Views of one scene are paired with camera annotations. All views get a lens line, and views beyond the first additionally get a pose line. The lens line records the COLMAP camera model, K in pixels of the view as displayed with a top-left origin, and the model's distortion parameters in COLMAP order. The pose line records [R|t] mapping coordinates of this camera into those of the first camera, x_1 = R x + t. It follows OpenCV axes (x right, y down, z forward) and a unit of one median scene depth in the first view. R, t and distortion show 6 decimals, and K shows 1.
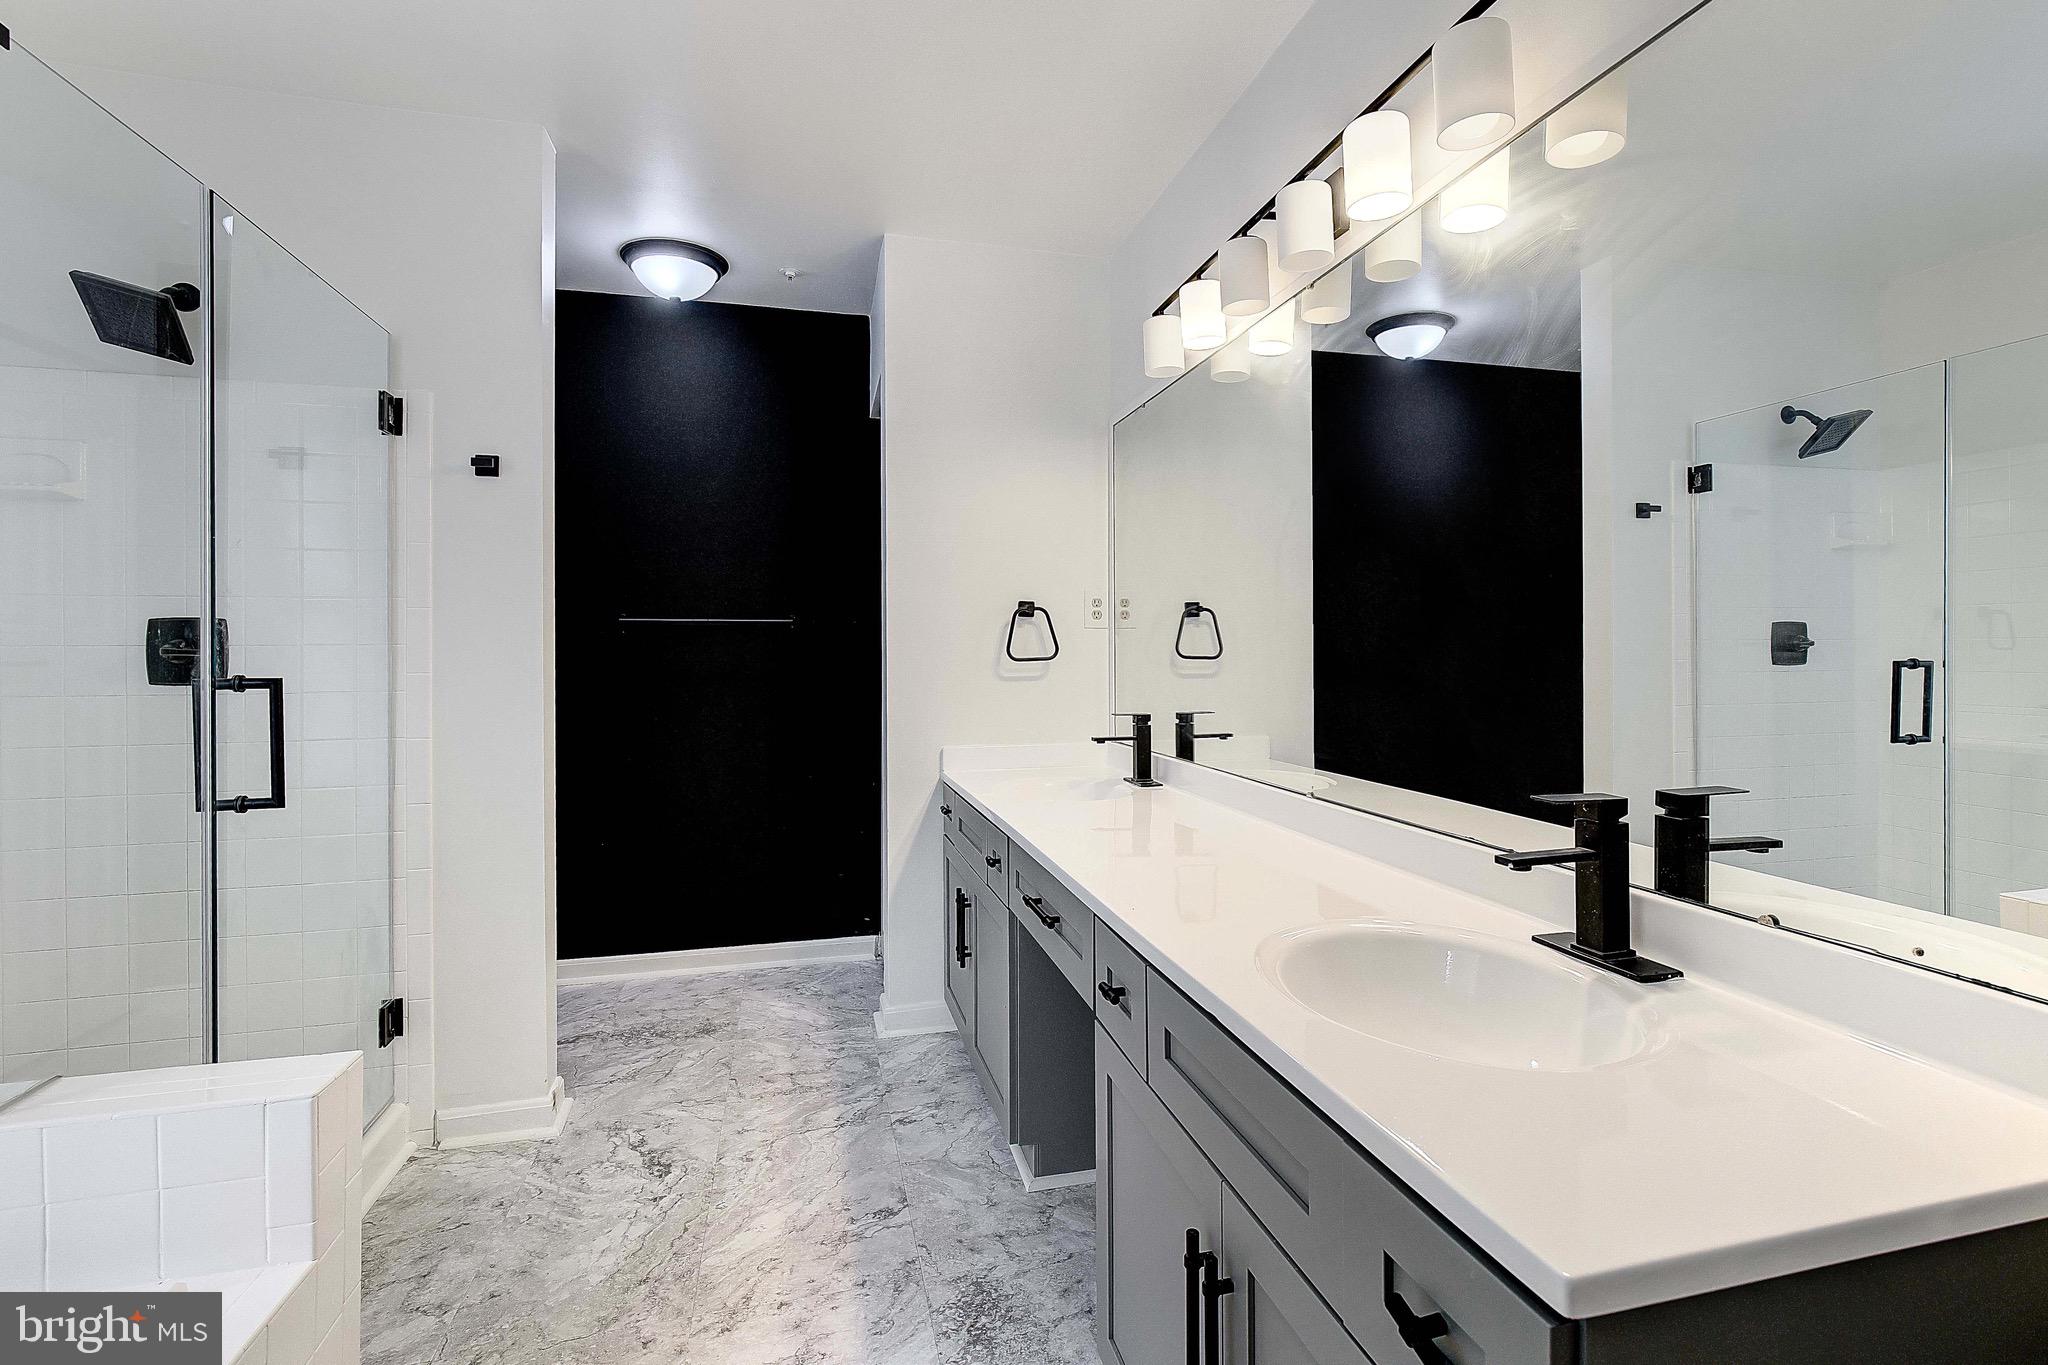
lens RADIAL K [[961.7, 0, 1051.3], [0, 961.7, 651.0], [0, 0, 1]] dist [-0.005904, 0.004415]
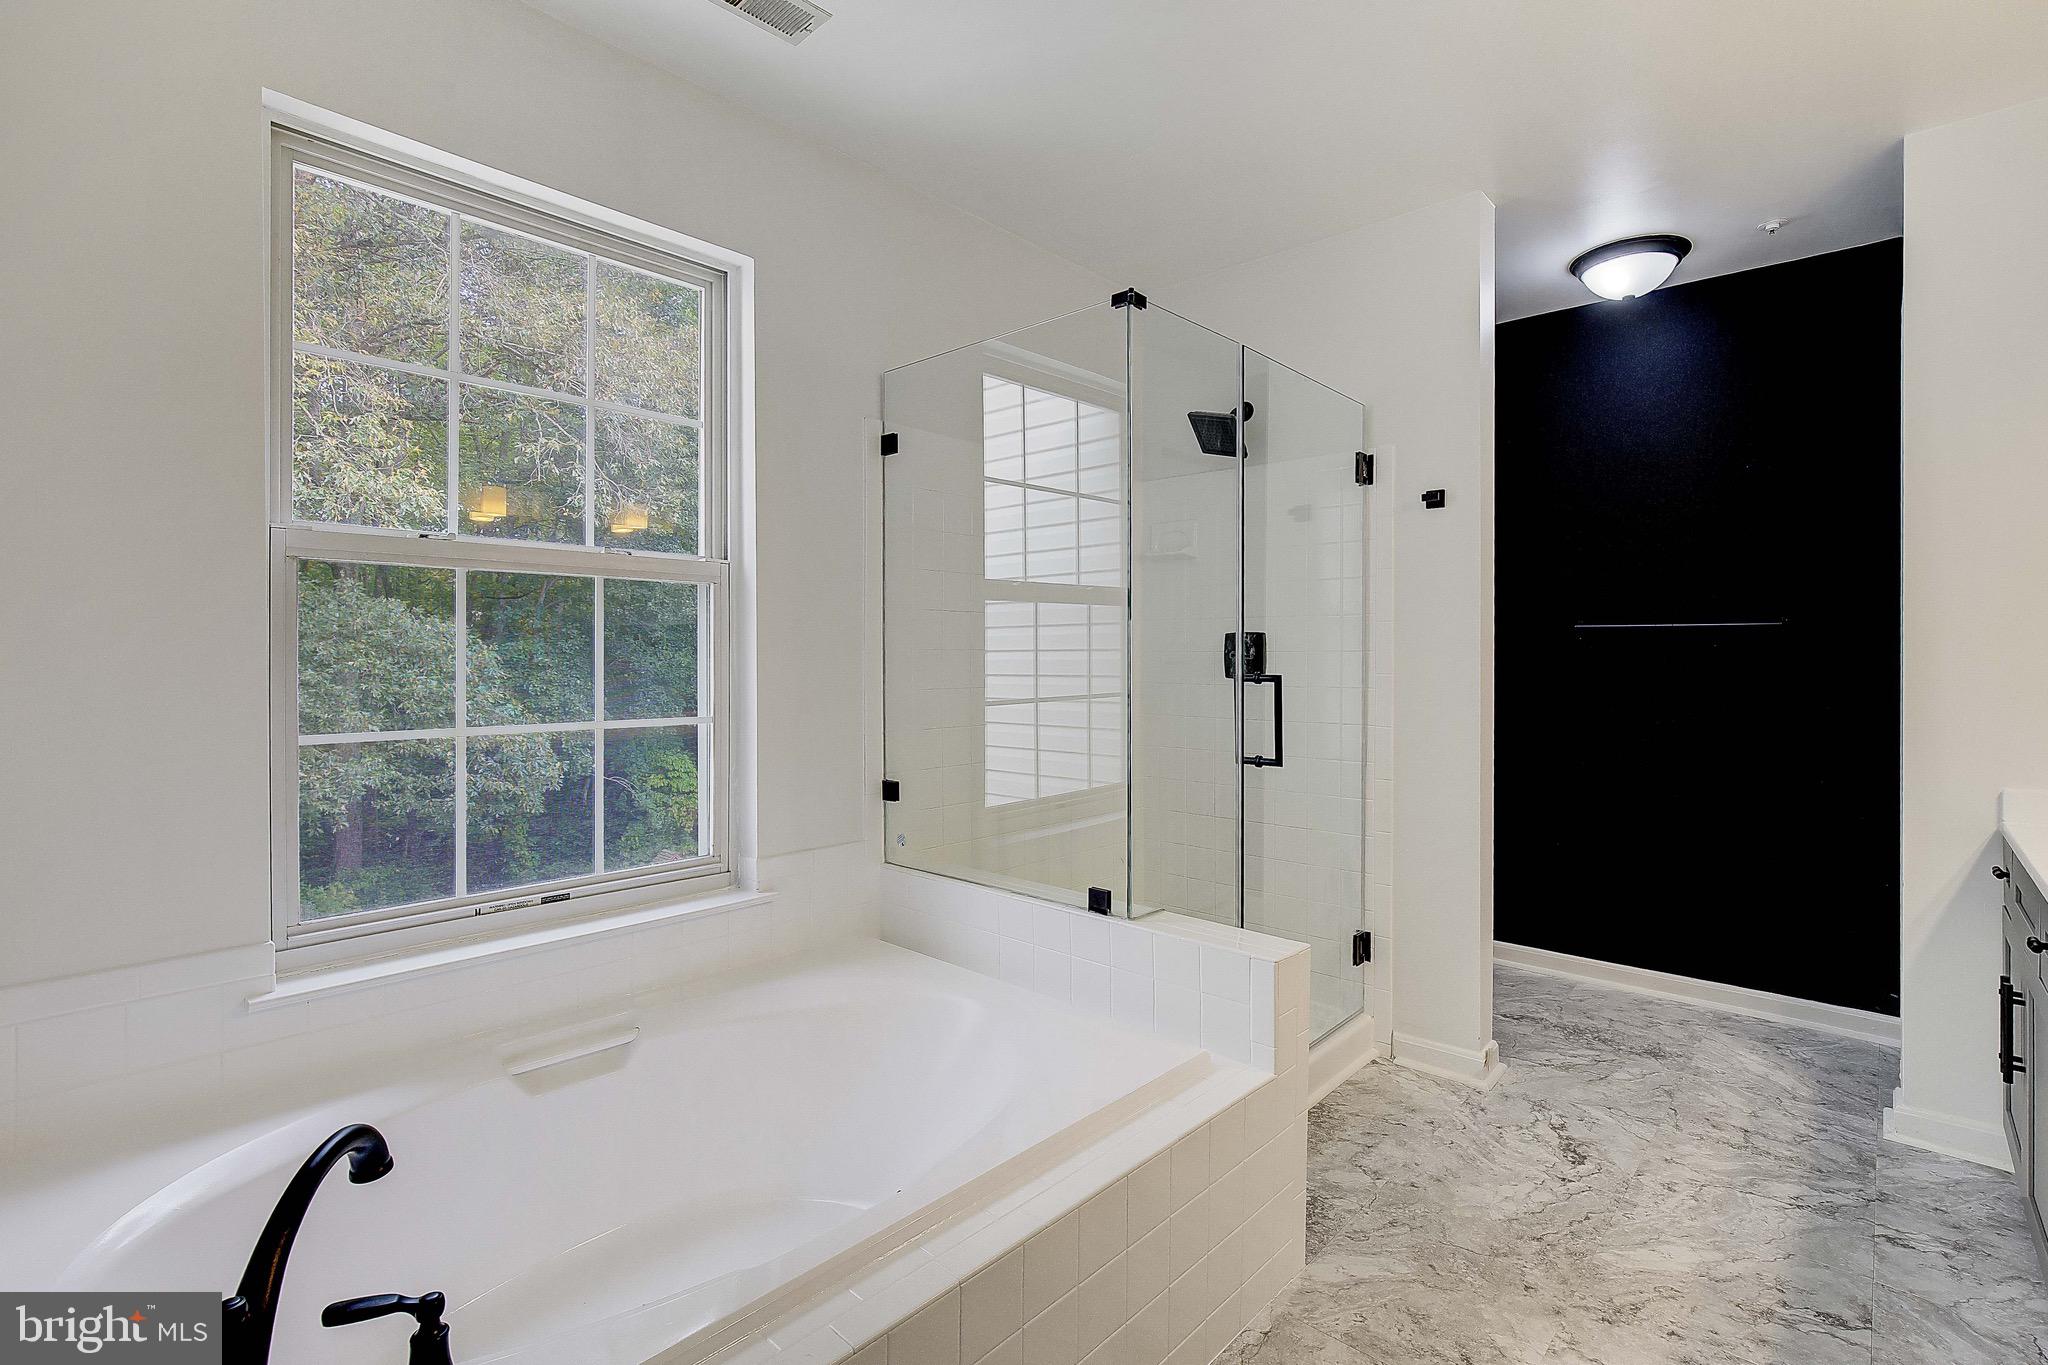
lens RADIAL K [[961.7, 0, 1023.3], [0, 961.7, 666.7], [0, 0, 1]] dist [-0.005904, 0.004415]
pose [[0.534095, 0.015026, -0.845291, 0.136456], [-0.005612, 0.999883, 0.014228, -0.001578], [0.845406, -0.002855, 0.534117, -0.053826]]
